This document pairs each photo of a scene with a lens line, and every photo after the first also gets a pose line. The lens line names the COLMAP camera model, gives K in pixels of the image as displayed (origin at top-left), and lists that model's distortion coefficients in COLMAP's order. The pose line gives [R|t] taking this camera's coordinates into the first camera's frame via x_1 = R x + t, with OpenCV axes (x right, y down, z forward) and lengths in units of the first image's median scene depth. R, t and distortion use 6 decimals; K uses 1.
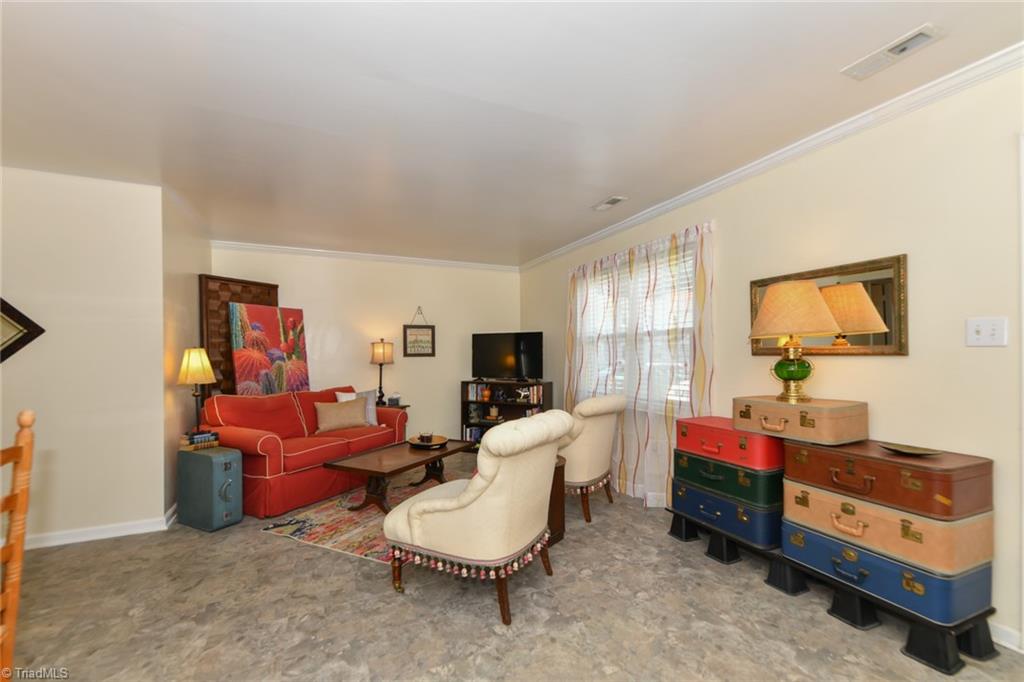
lens RADIAL K [[409.0, 0, 510.4], [0, 409.0, 352.0], [0, 0, 1]] dist [0.009659, -0.004202]
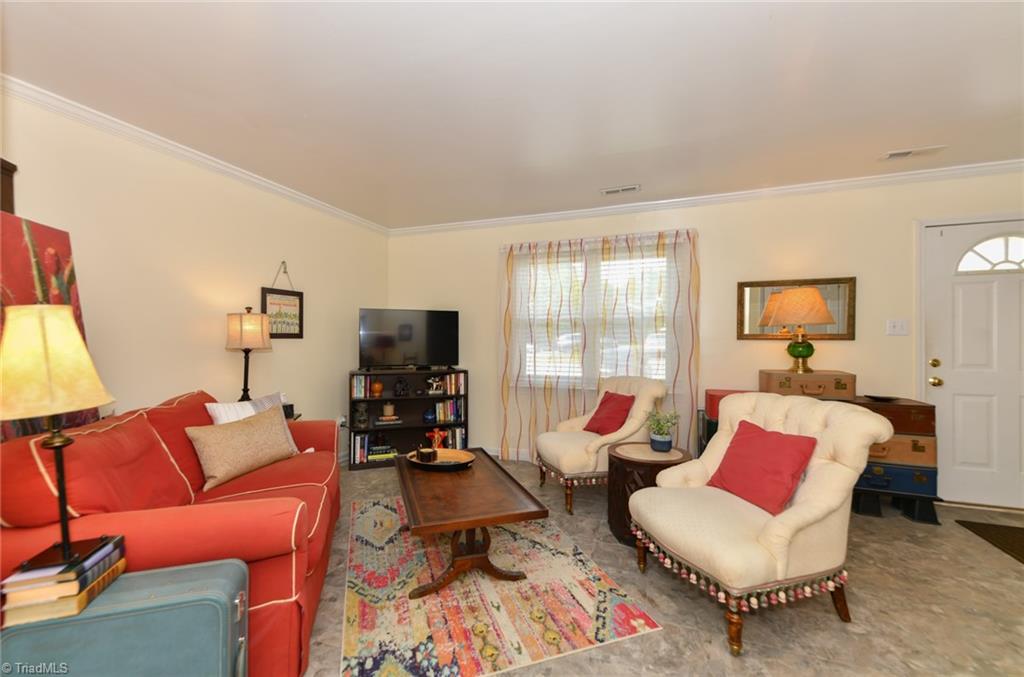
lens RADIAL K [[405.1, 0, 510.3], [0, 405.1, 335.8], [0, 0, 1]] dist [0.010940, -0.000233]
pose [[0.724297, 0.015995, 0.689302, -0.555586], [-0.012946, 0.999870, -0.009598, 0.012100], [-0.689366, -0.001972, 0.724410, 0.384076]]
